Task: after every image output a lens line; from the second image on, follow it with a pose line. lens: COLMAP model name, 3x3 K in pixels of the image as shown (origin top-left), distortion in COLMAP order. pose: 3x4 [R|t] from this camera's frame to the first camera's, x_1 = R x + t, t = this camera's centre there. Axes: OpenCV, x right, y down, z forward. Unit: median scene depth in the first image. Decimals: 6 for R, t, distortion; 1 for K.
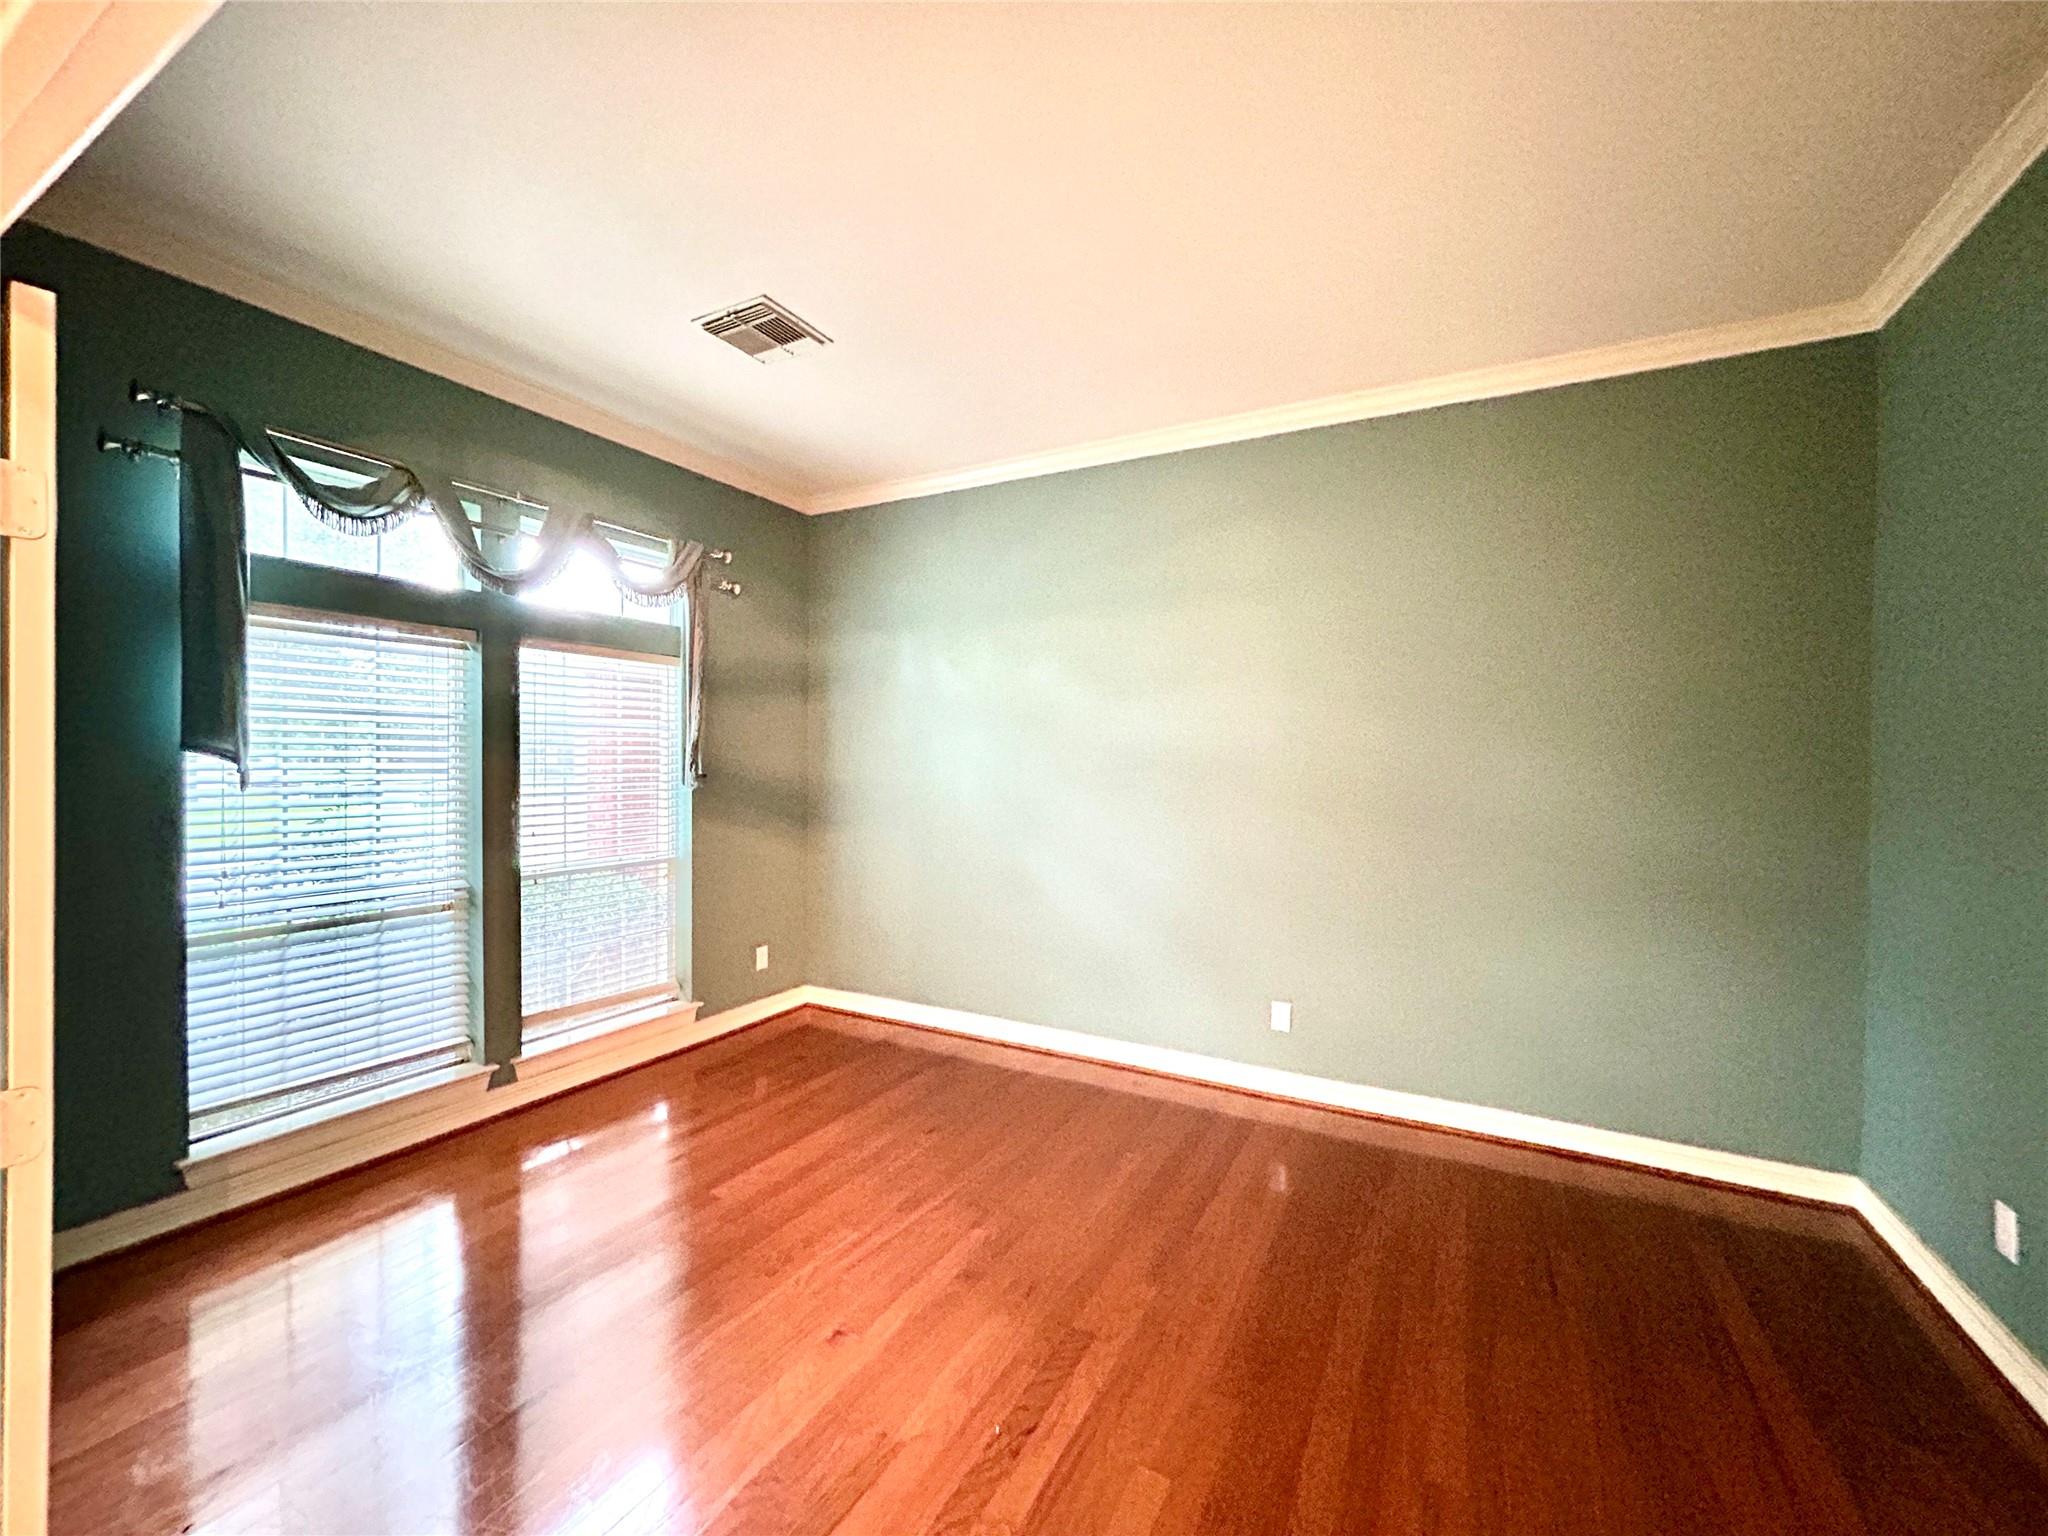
lens RADIAL K [[826.2, 0, 1024.0], [0, 826.2, 768.0], [0, 0, 1]] dist [-0.017447, 0.000156]
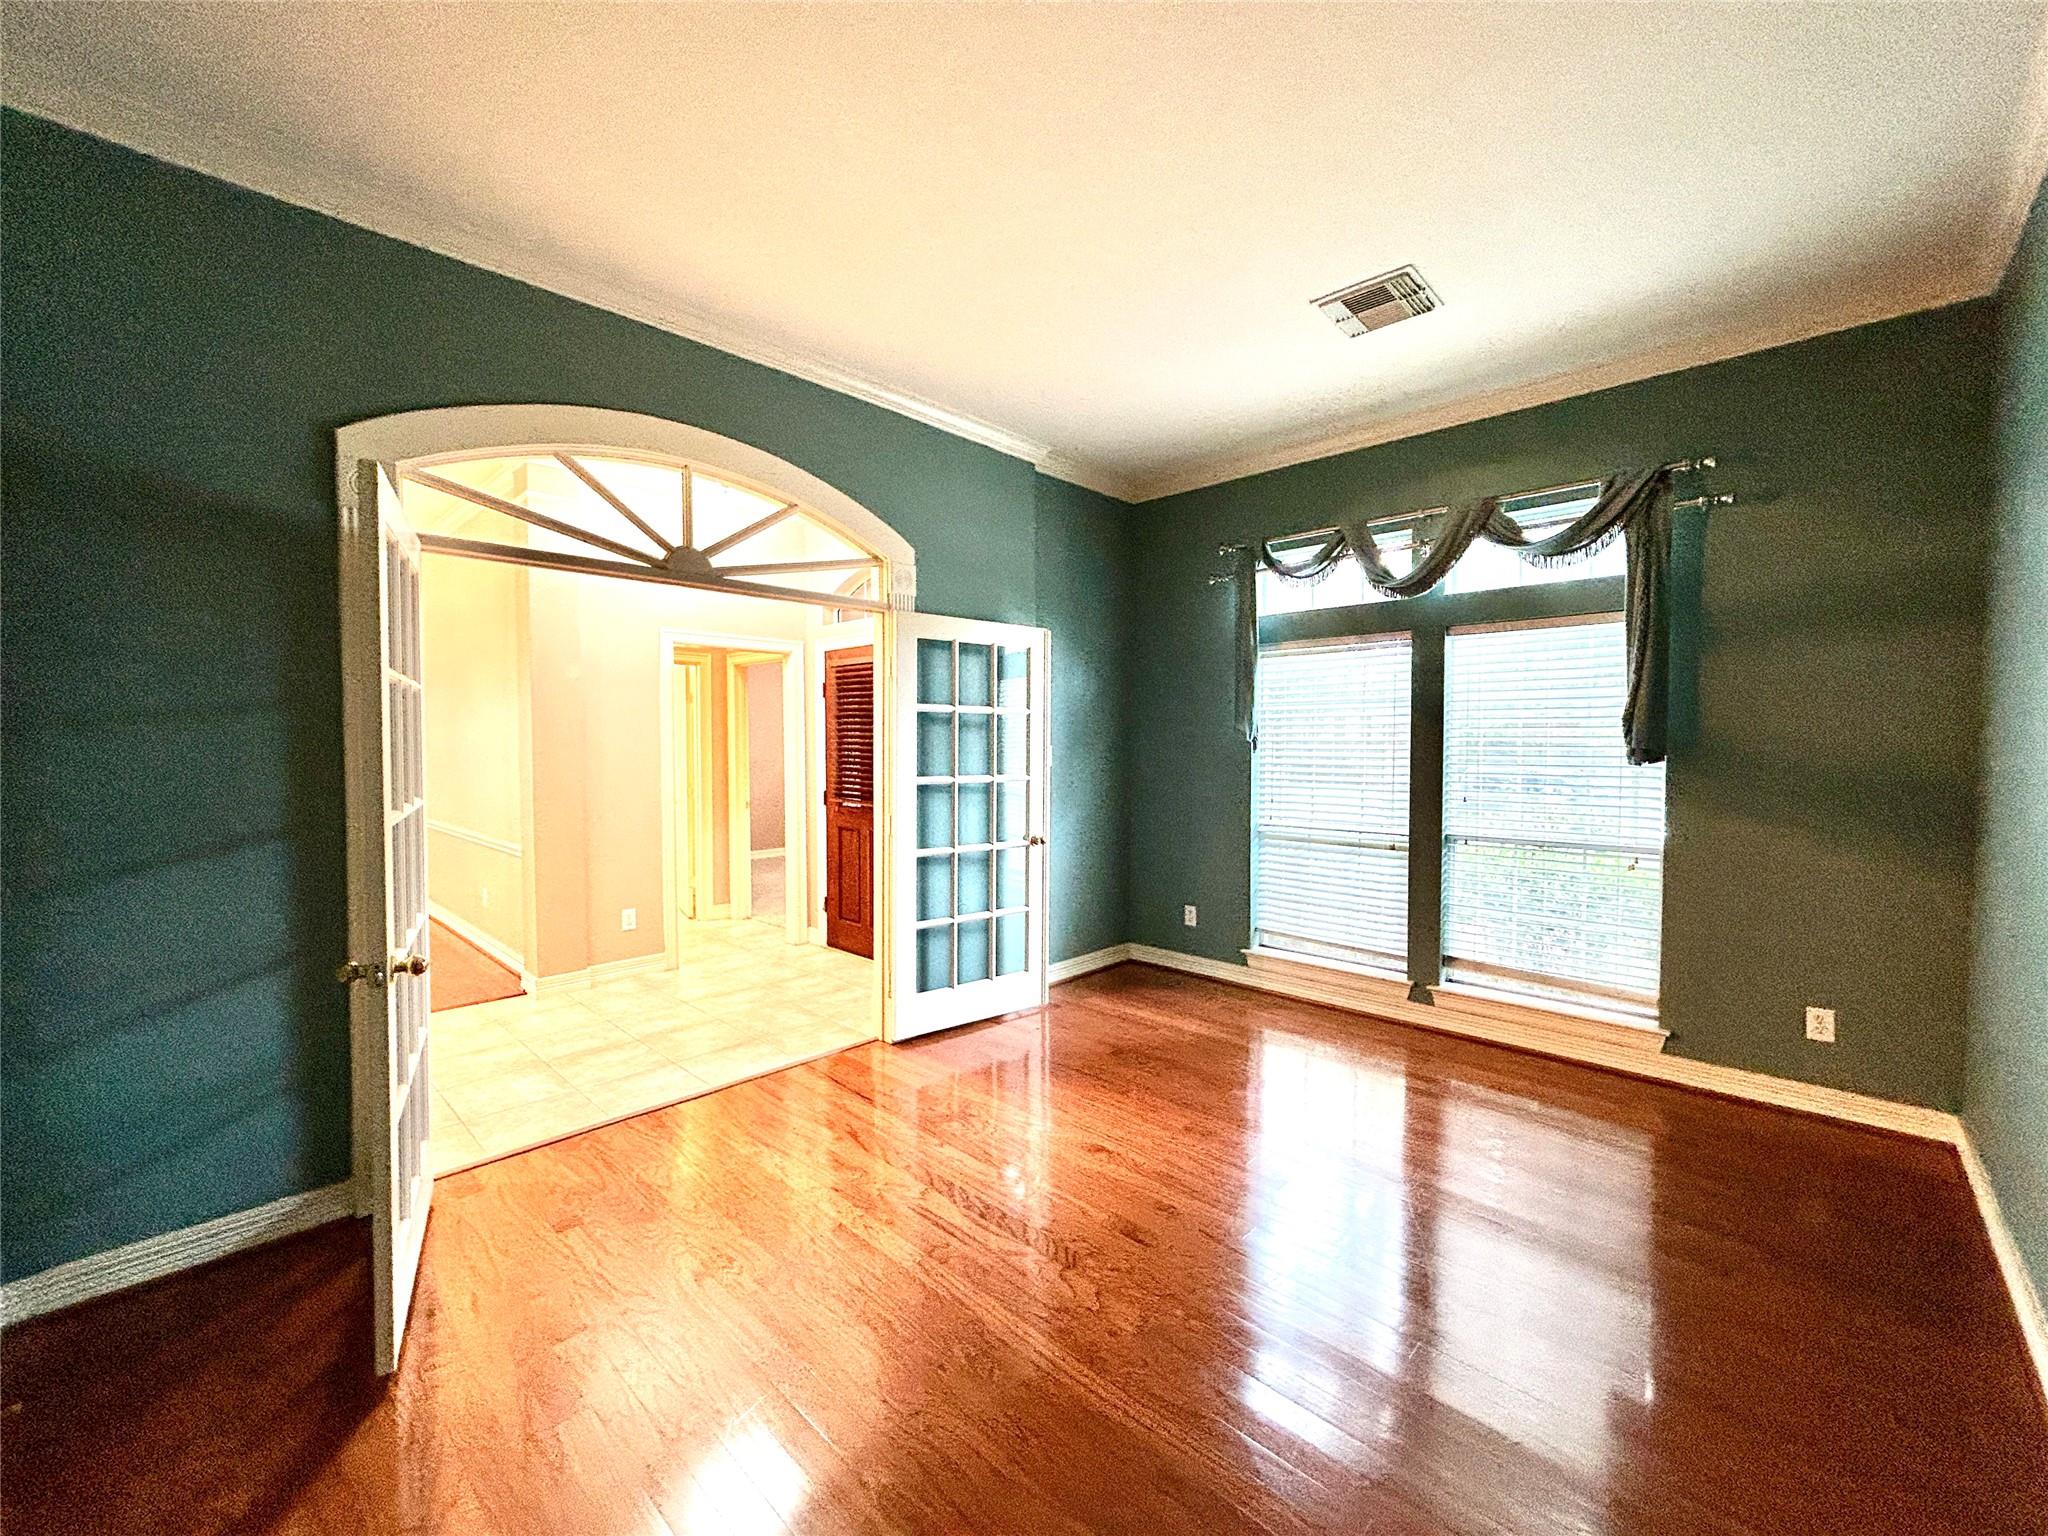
lens RADIAL K [[826.2, 0, 1024.0], [0, 826.2, 768.0], [0, 0, 1]] dist [-0.017447, 0.000156]
pose [[-0.275272, 0.023654, -0.961075, 0.682156], [-0.012913, 0.999516, 0.028298, 0.013865], [0.961280, 0.020200, -0.274834, 0.758163]]
